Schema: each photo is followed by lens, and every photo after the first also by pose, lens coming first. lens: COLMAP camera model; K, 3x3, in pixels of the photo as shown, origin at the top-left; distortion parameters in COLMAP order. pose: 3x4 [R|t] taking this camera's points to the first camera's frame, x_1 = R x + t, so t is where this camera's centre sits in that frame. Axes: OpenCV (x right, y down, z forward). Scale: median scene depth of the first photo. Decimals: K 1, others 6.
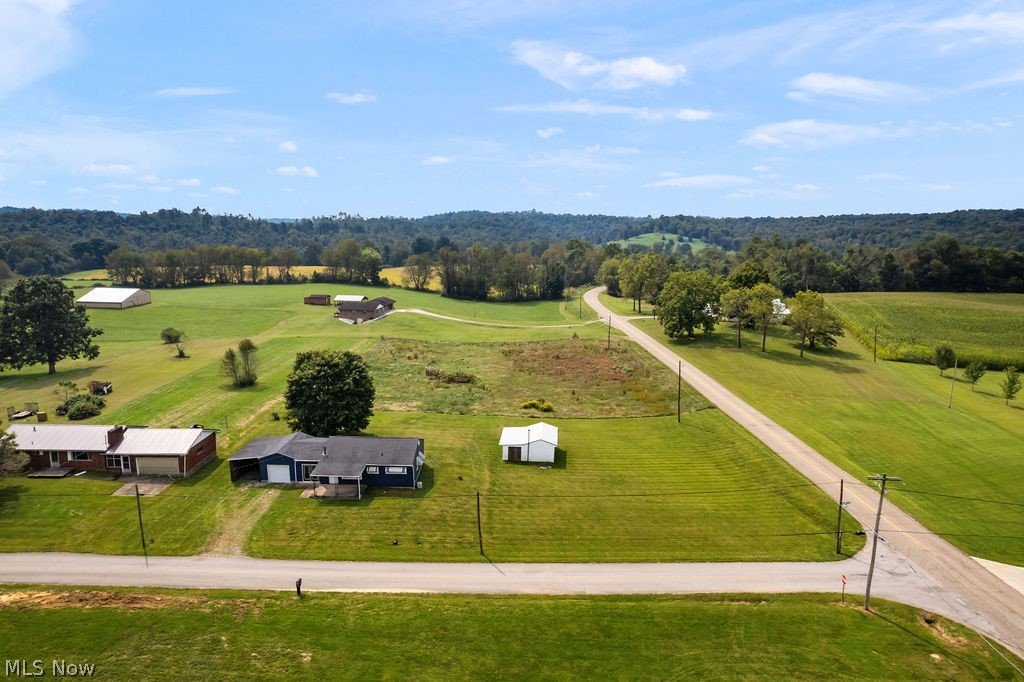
lens RADIAL K [[653.4, 0, 512.0], [0, 653.4, 341.0], [0, 0, 1]] dist [-0.076635, 0.068778]
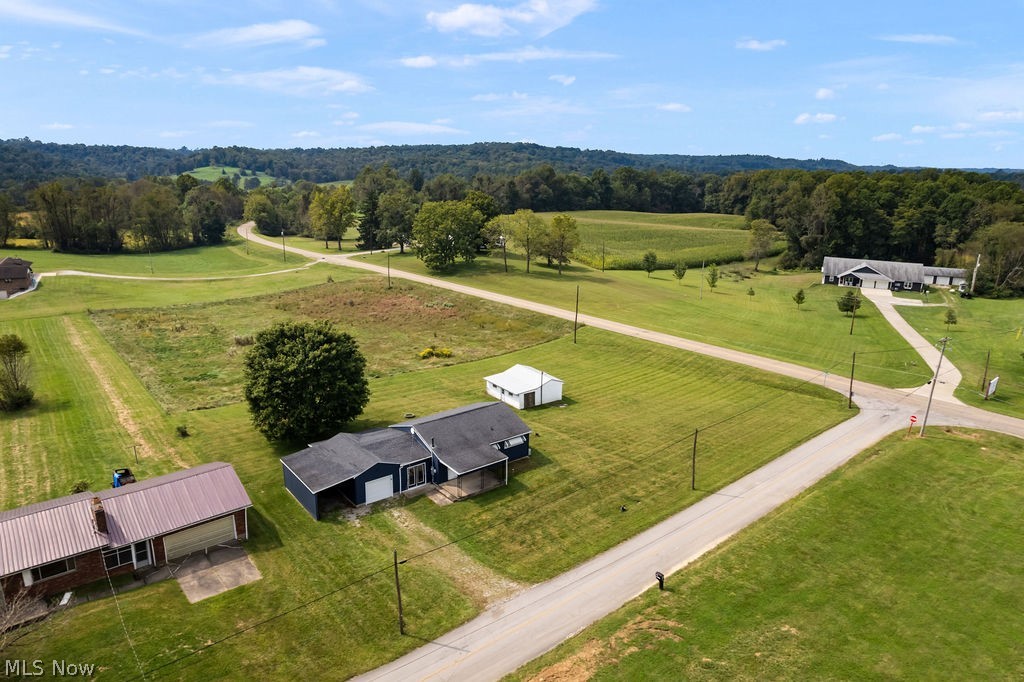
lens RADIAL K [[653.4, 0, 512.0], [0, 653.4, 341.0], [0, 0, 1]] dist [-0.076635, 0.068778]
pose [[0.776761, -0.167369, 0.607149, -0.390414], [0.105585, 0.985004, 0.136449, -0.028958], [-0.620882, -0.041883, 0.782785, 0.190119]]
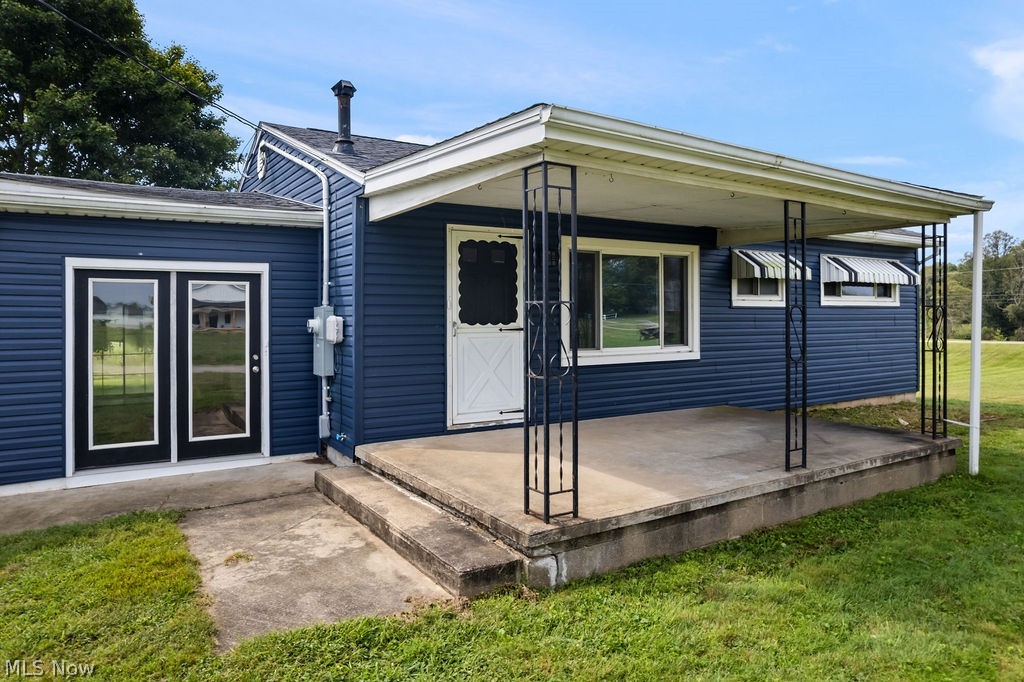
lens RADIAL K [[676.2, 0, 515.4], [0, 676.2, 315.0], [0, 0, 1]] dist [-0.077987, 0.078347]
pose [[0.844463, -0.015493, 0.535390, -0.187111], [0.110803, 0.983012, -0.146323, 0.126030], [-0.524028, 0.182887, 0.831834, 0.524417]]
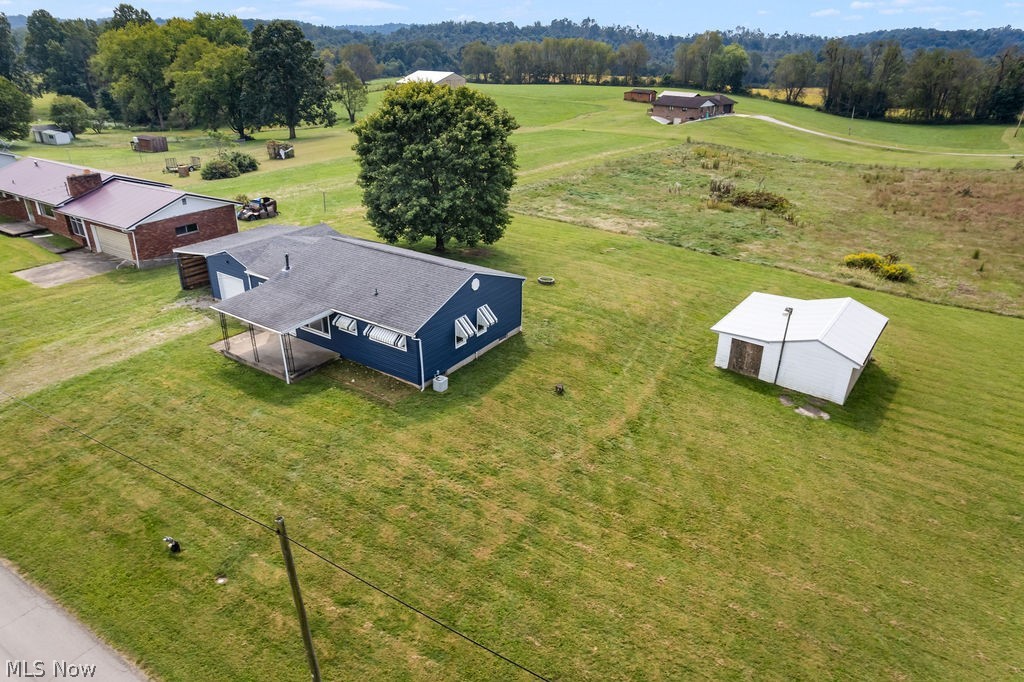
lens RADIAL K [[653.4, 0, 512.0], [0, 653.4, 341.0], [0, 0, 1]] dist [-0.076635, 0.068778]
pose [[0.838229, 0.231876, -0.493565, 0.053656], [-0.104043, 0.956471, 0.272651, 0.045734], [0.535302, -0.177192, 0.825866, 0.400469]]
